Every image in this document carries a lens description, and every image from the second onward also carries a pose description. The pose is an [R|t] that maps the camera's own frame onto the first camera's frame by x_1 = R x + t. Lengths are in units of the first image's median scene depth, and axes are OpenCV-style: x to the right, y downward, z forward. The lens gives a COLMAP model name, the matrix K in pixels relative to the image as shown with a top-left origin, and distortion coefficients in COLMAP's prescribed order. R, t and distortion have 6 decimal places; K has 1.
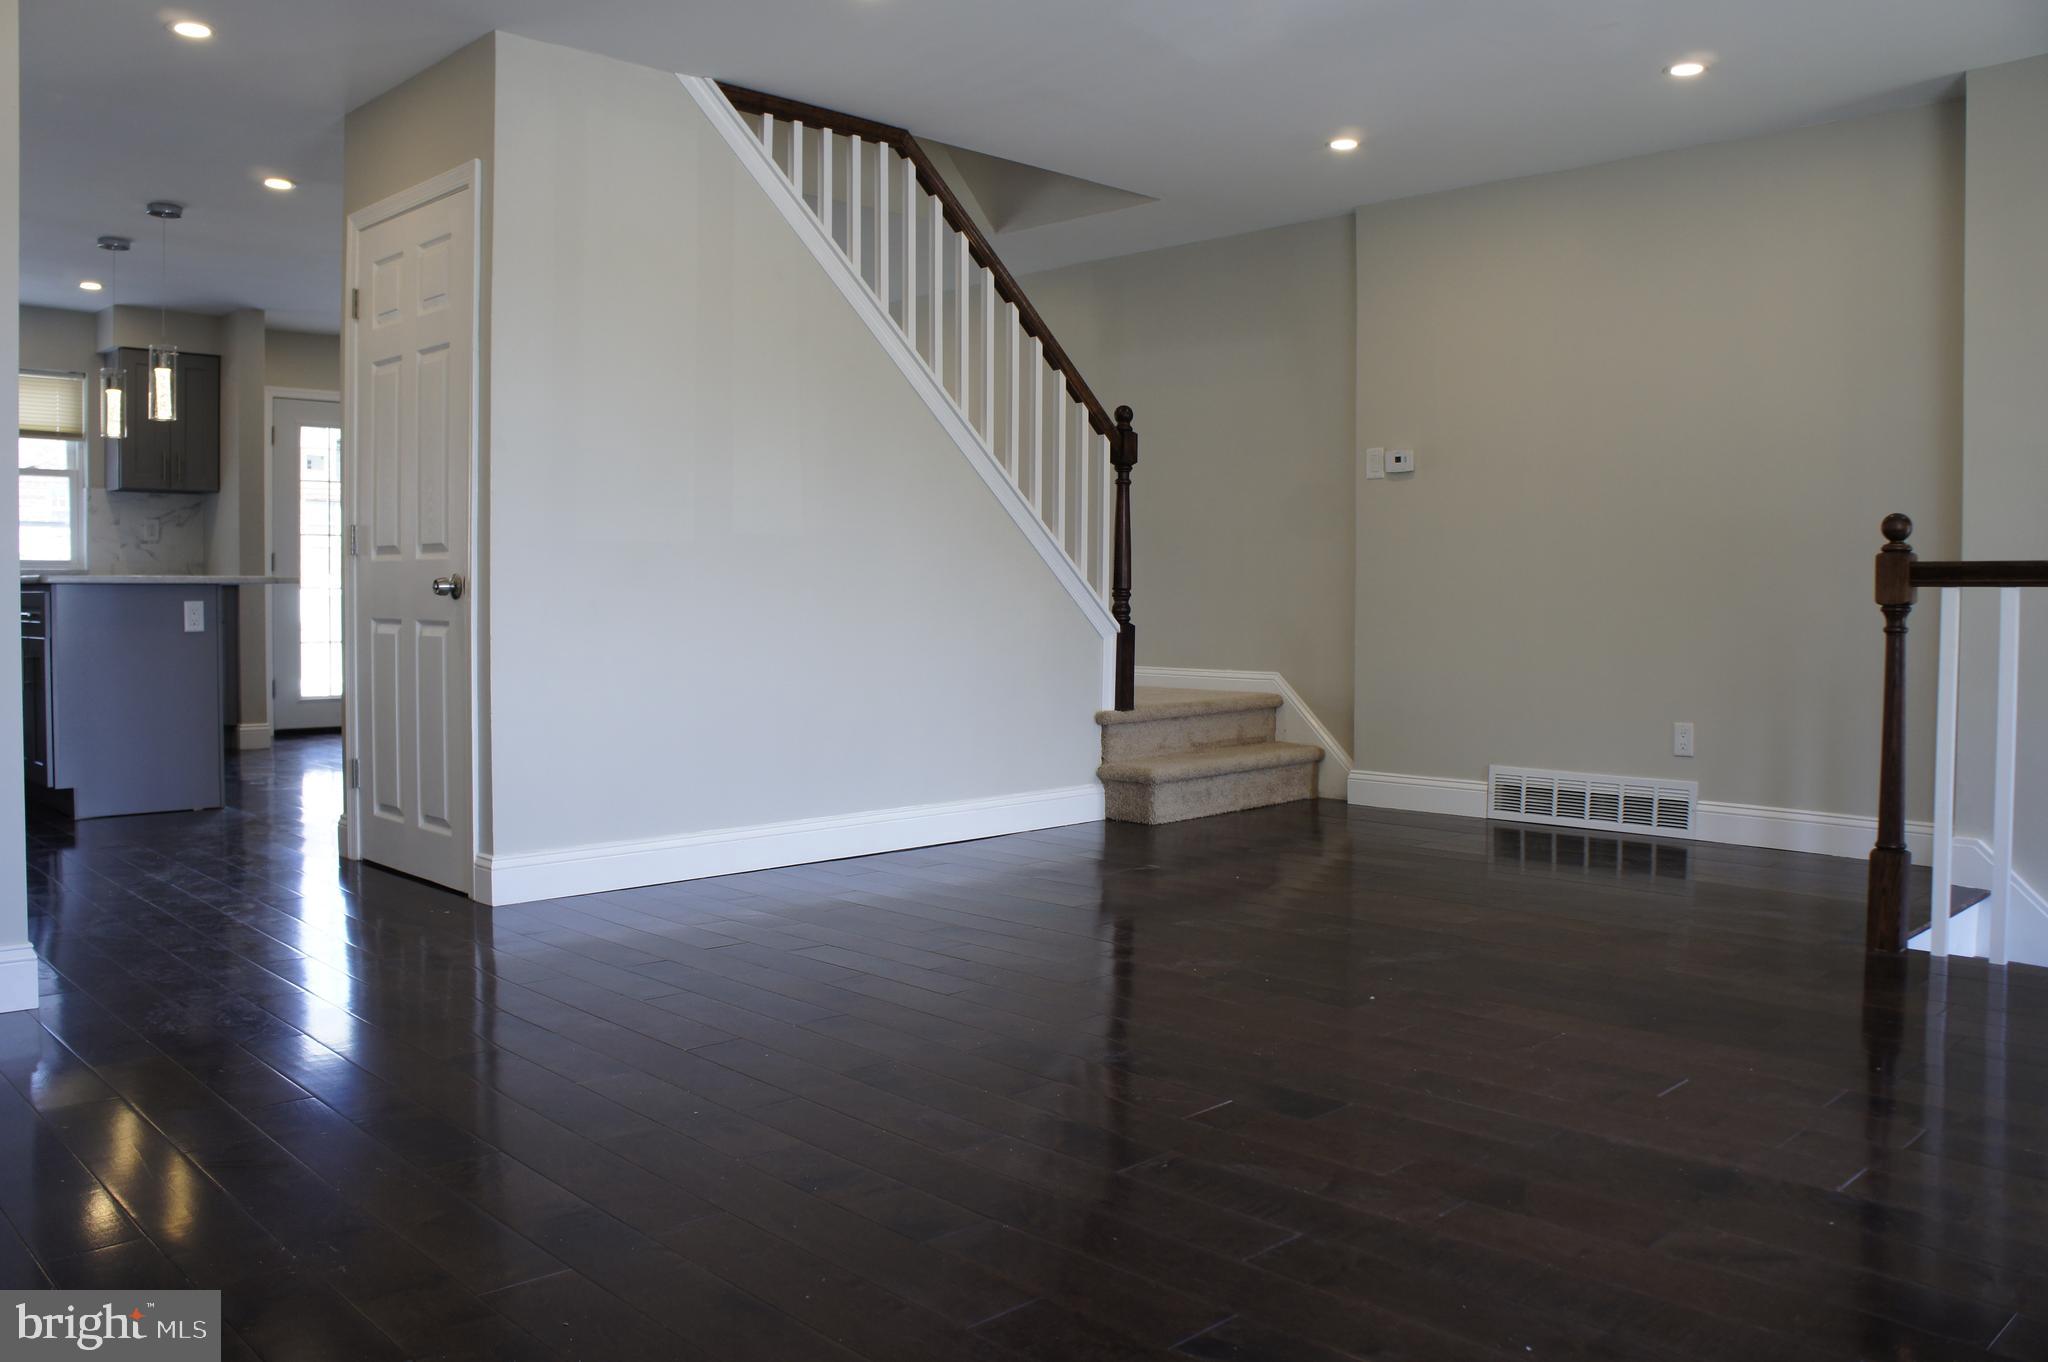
lens RADIAL K [[1645.5, 0, 1017.4], [0, 1645.5, 657.4], [0, 0, 1]] dist [-0.195594, 0.165681]
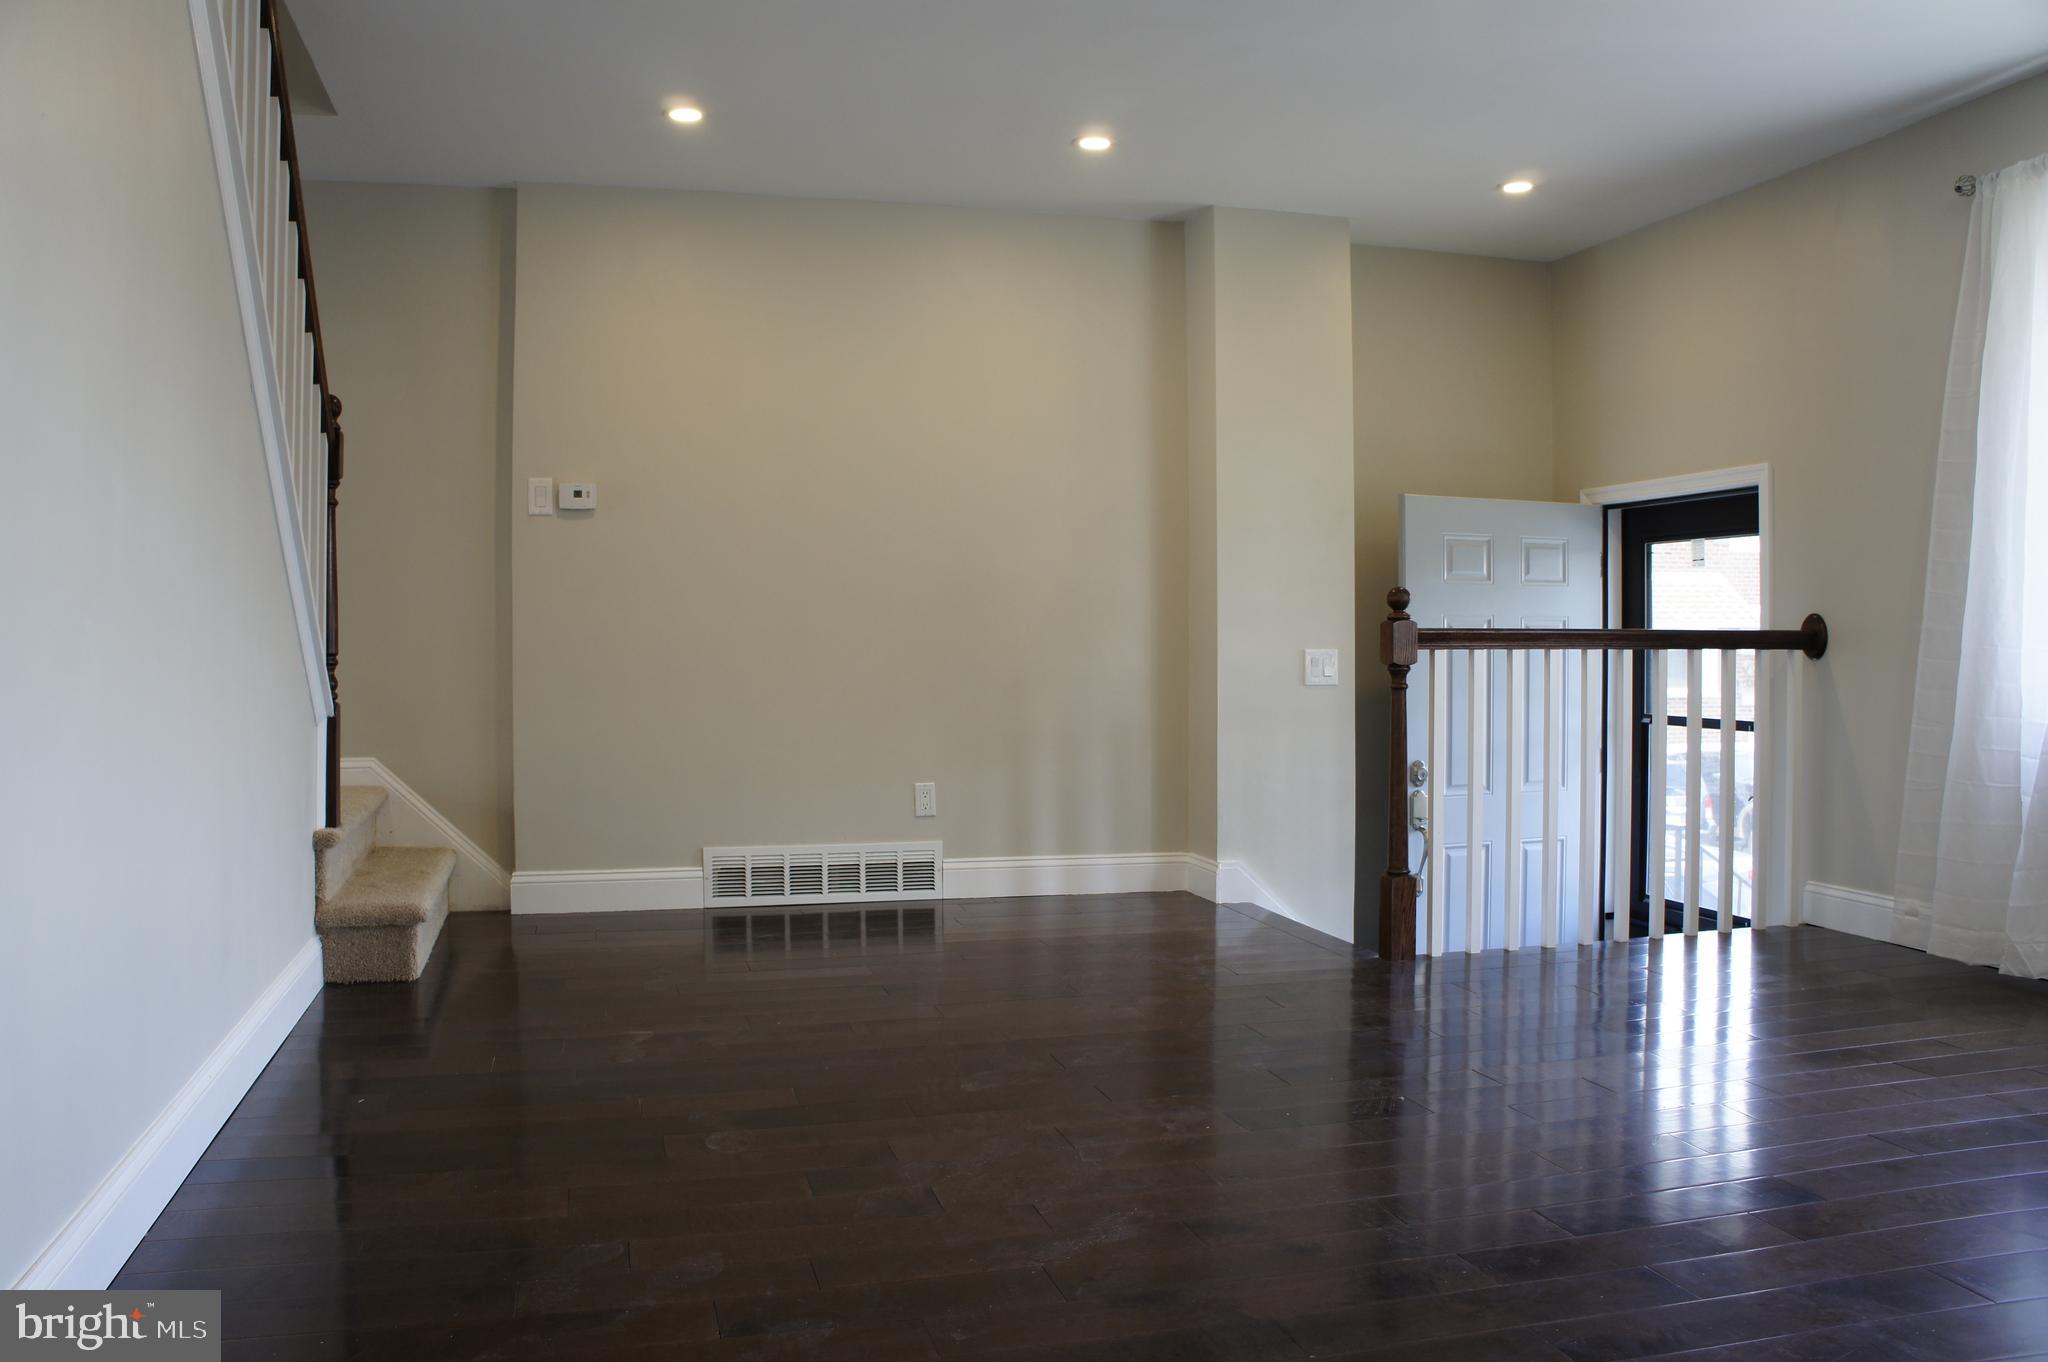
lens RADIAL K [[1645.5, 0, 1017.4], [0, 1645.5, 657.4], [0, 0, 1]] dist [-0.195594, 0.165681]
pose [[0.486341, -0.017839, 0.873587, -0.419404], [0.036142, 0.999347, 0.000287, -0.032760], [-0.873021, 0.031433, 0.486668, 0.436939]]
